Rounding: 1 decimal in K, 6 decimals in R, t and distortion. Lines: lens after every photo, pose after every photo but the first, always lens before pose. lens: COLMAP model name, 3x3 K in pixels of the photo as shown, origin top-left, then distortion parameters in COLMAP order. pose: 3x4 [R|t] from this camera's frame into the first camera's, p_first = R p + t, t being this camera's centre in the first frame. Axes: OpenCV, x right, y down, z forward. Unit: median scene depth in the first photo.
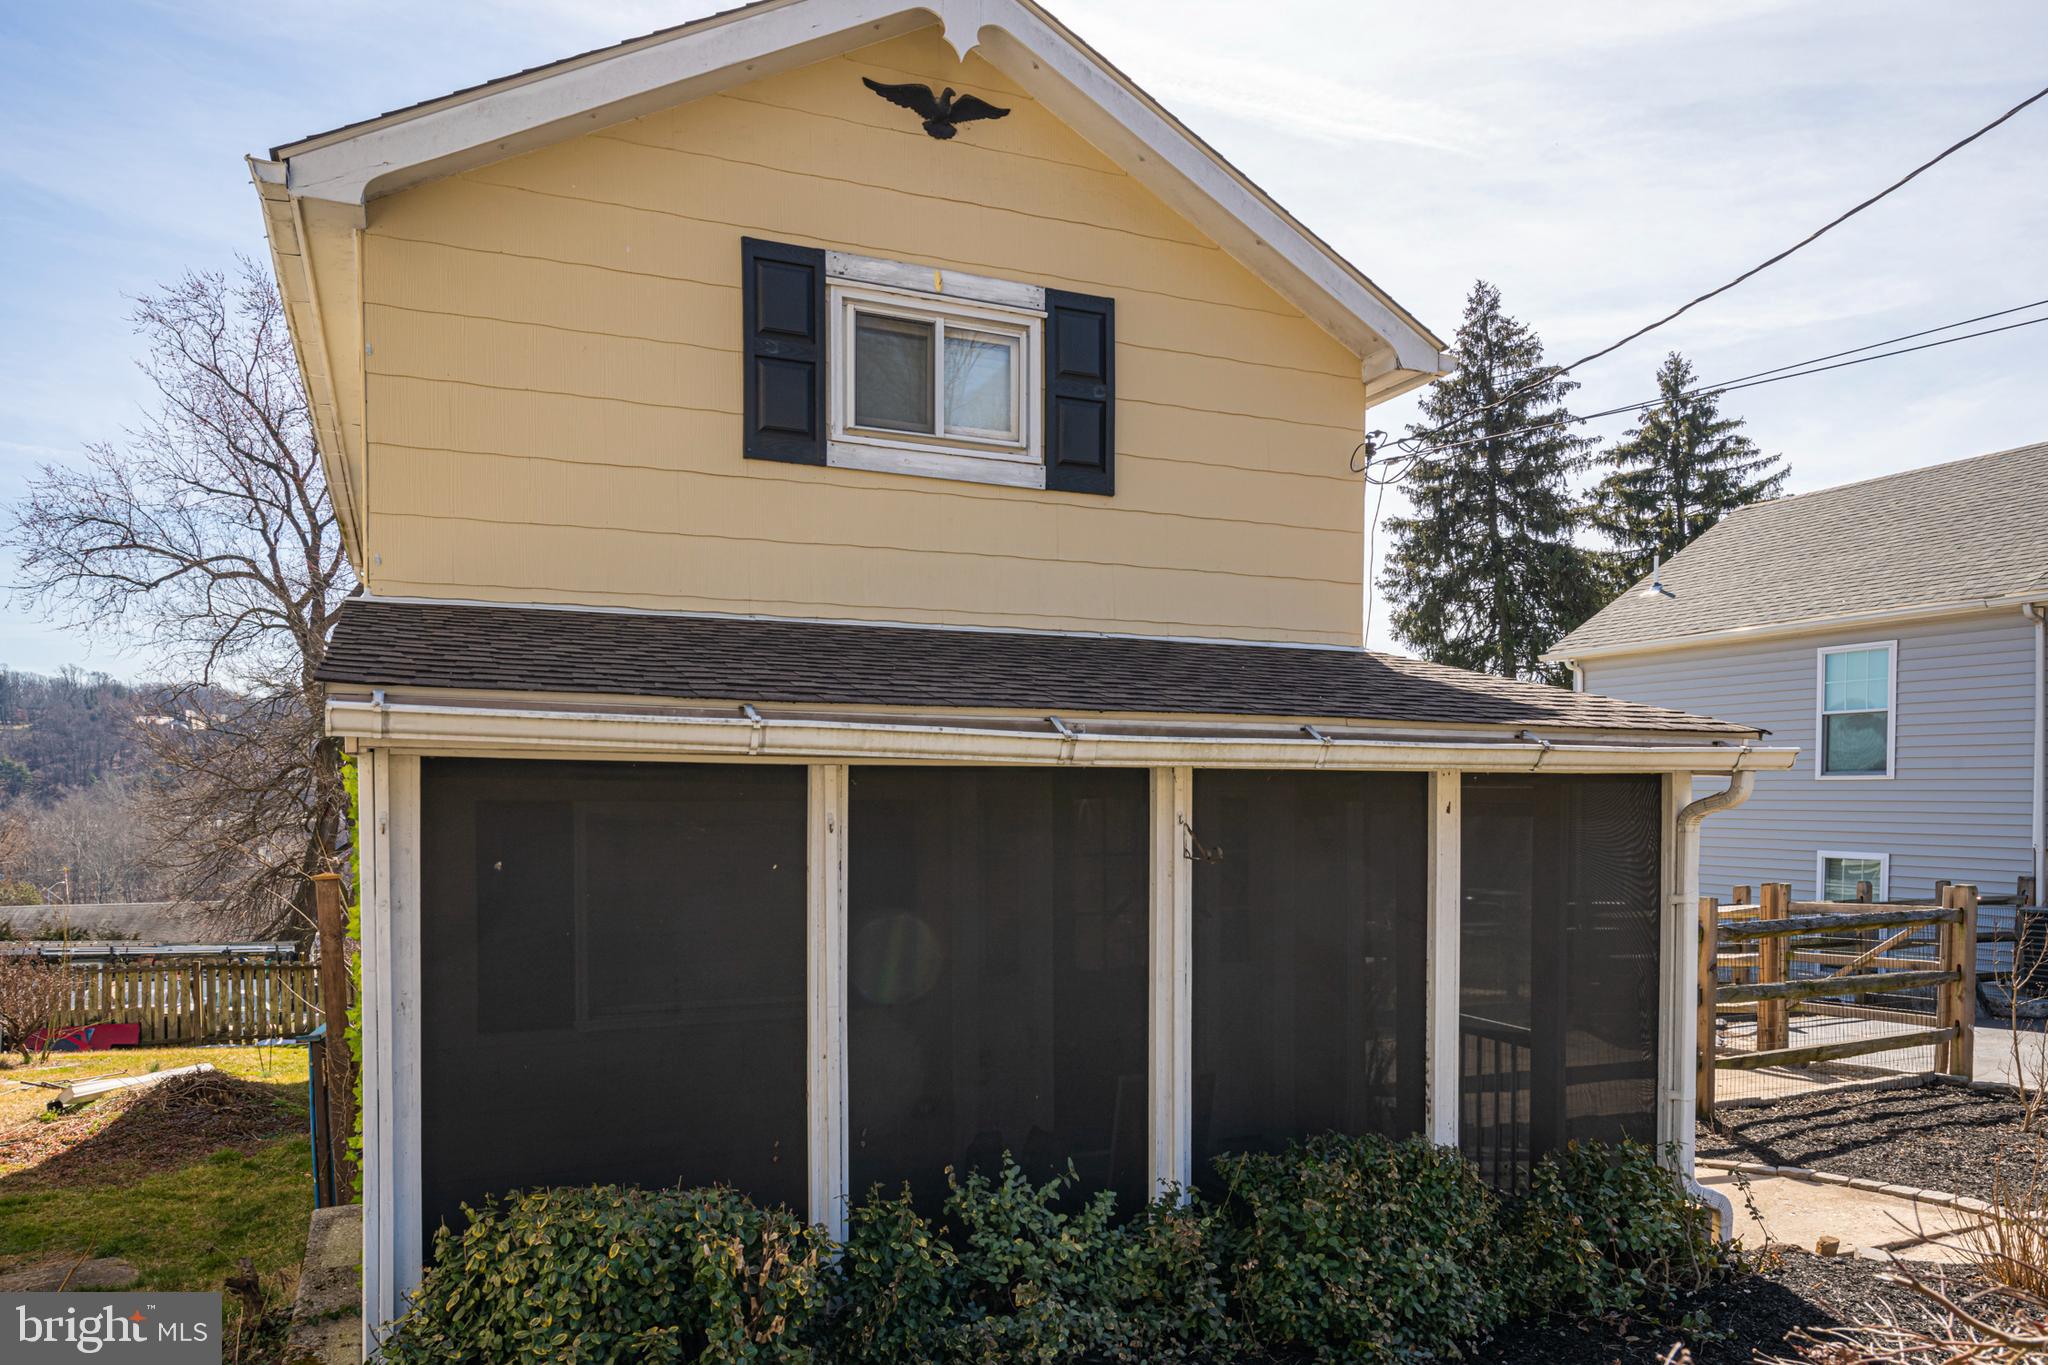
lens RADIAL K [[1405.2, 0, 1050.8], [0, 1405.2, 834.6], [0, 0, 1]] dist [0.008653, 0.001556]
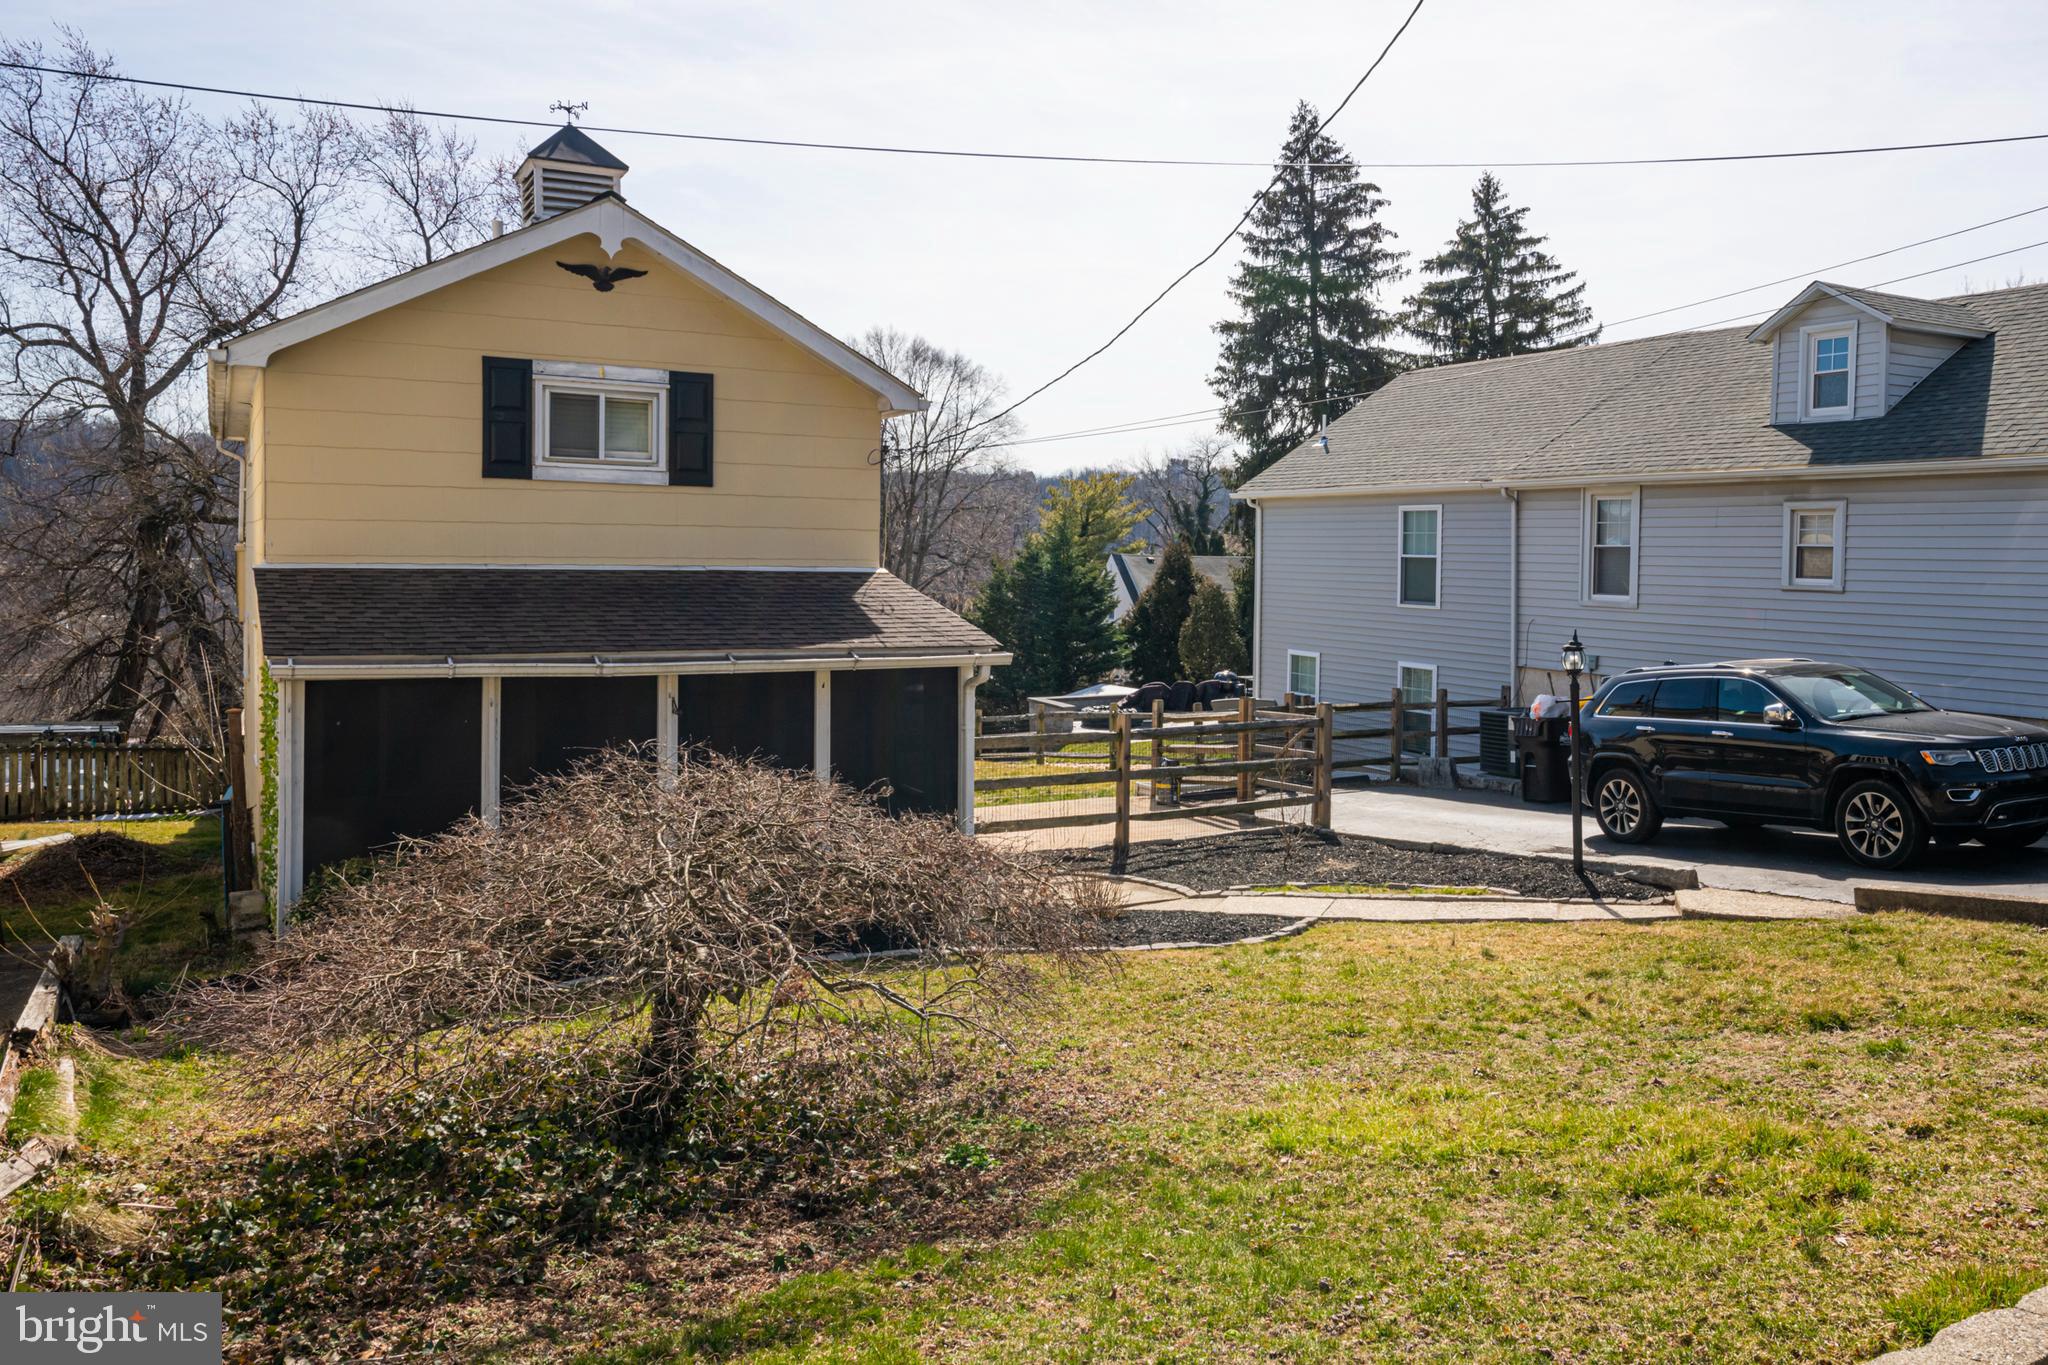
lens RADIAL K [[1542.7, 0, 1126.4], [0, 1542.7, 587.1], [0, 0, 1]] dist [0.012979, 0.000207]
pose [[0.994599, 0.010990, 0.103205, 0.057560], [-0.010502, 0.999931, -0.005268, -0.018257], [-0.103256, 0.004156, 0.994646, -0.151899]]
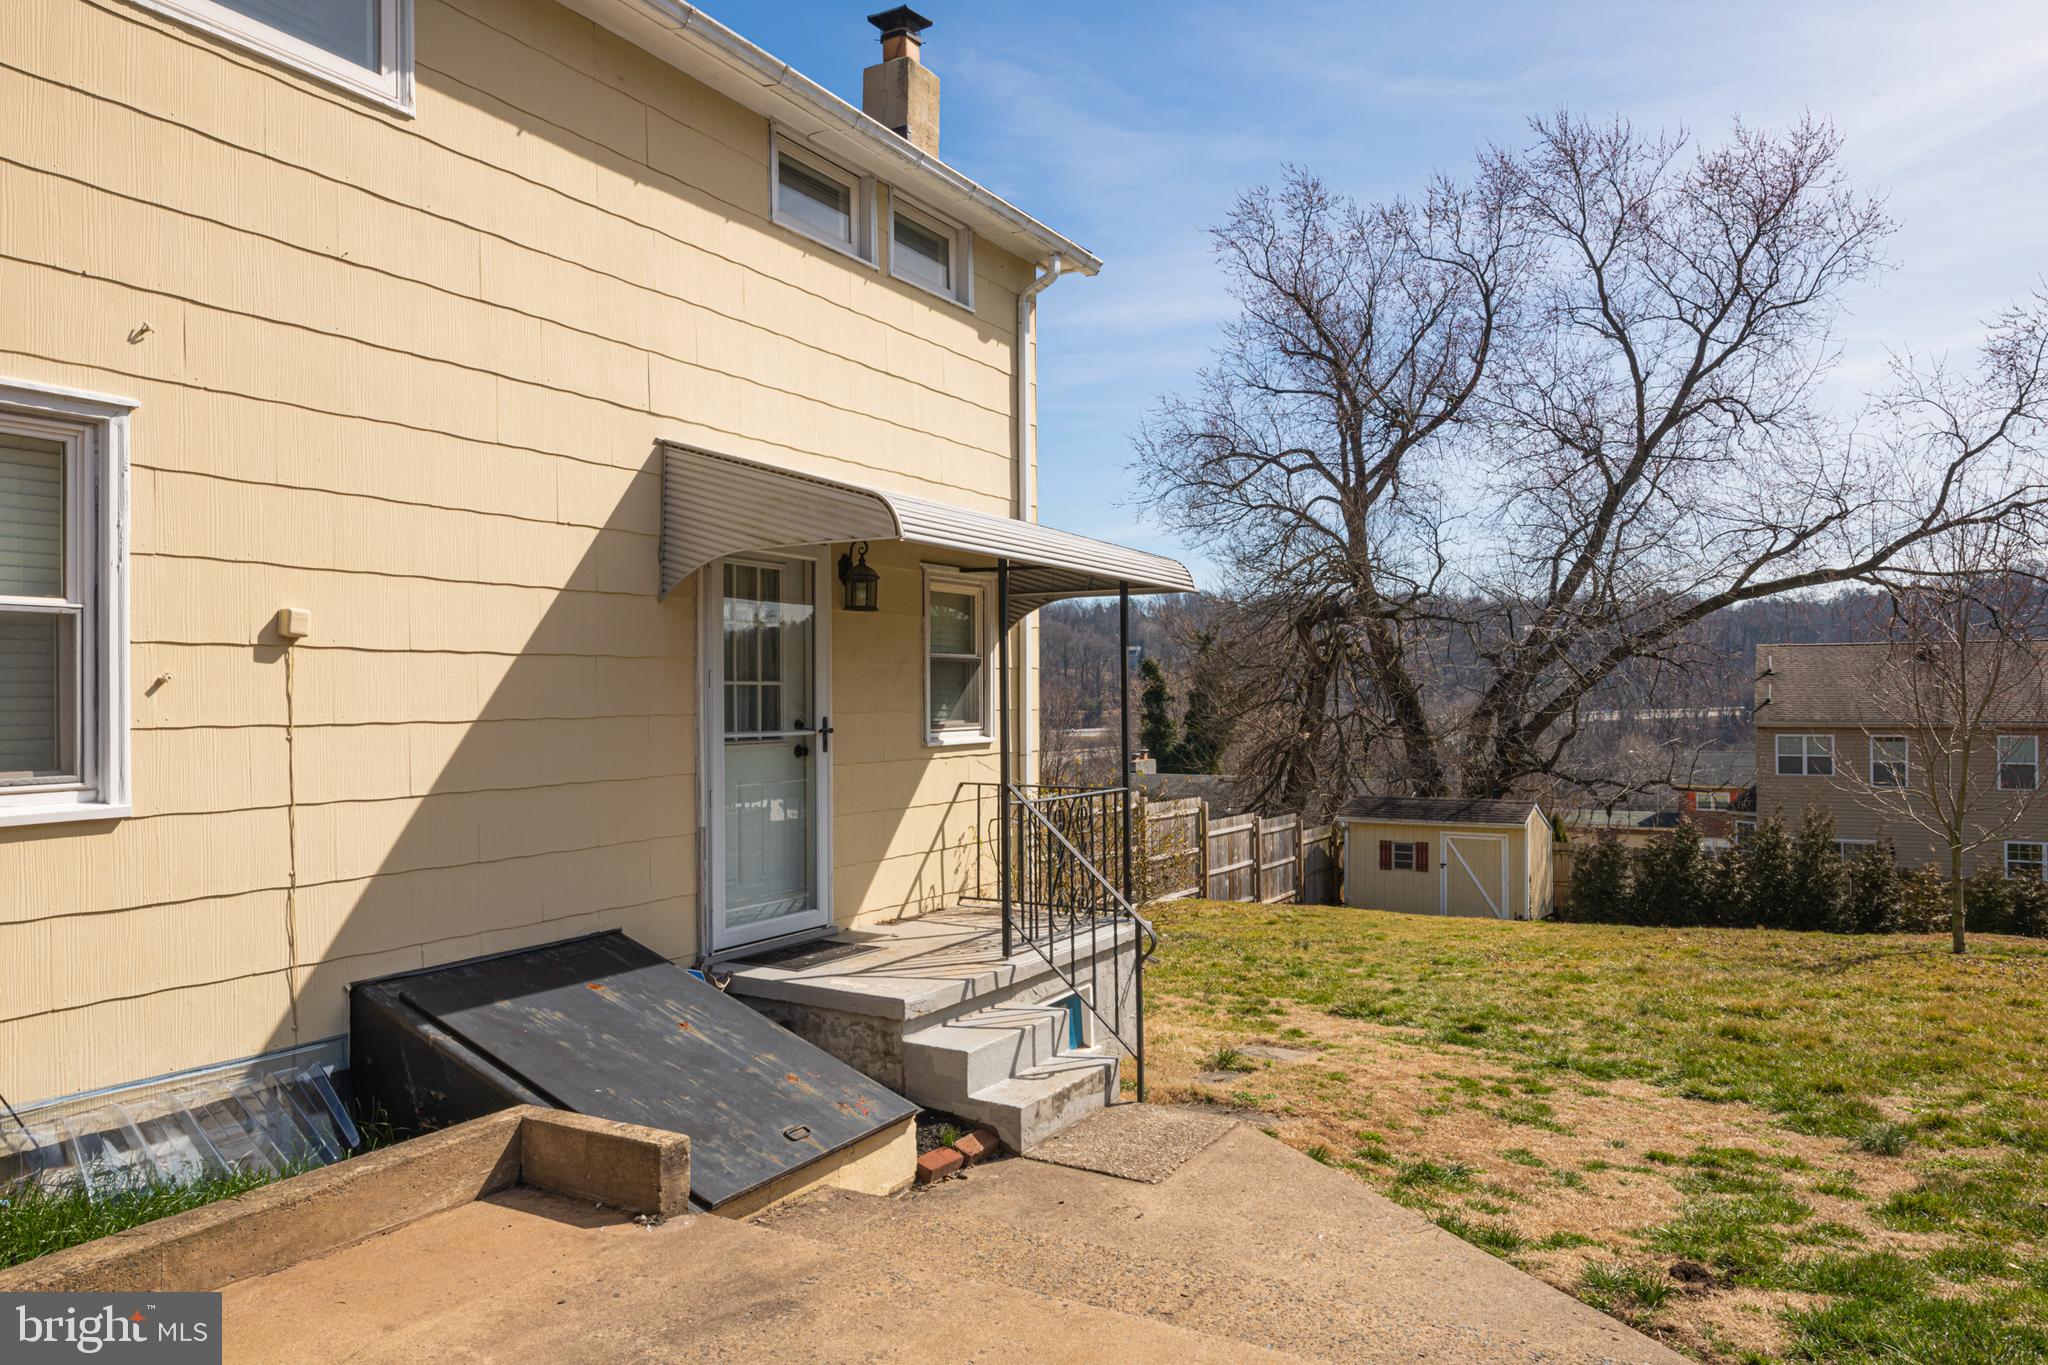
lens RADIAL K [[1370.6, 0, 1024.0], [0, 1370.6, 682.5], [0, 0, 1]] dist [0.007969, 0.001900]
pose [[0.597963, -0.012916, -0.801420, 0.125273], [-0.015637, 0.999492, -0.027776, 0.009206], [0.801371, 0.029141, 0.597457, 0.235396]]
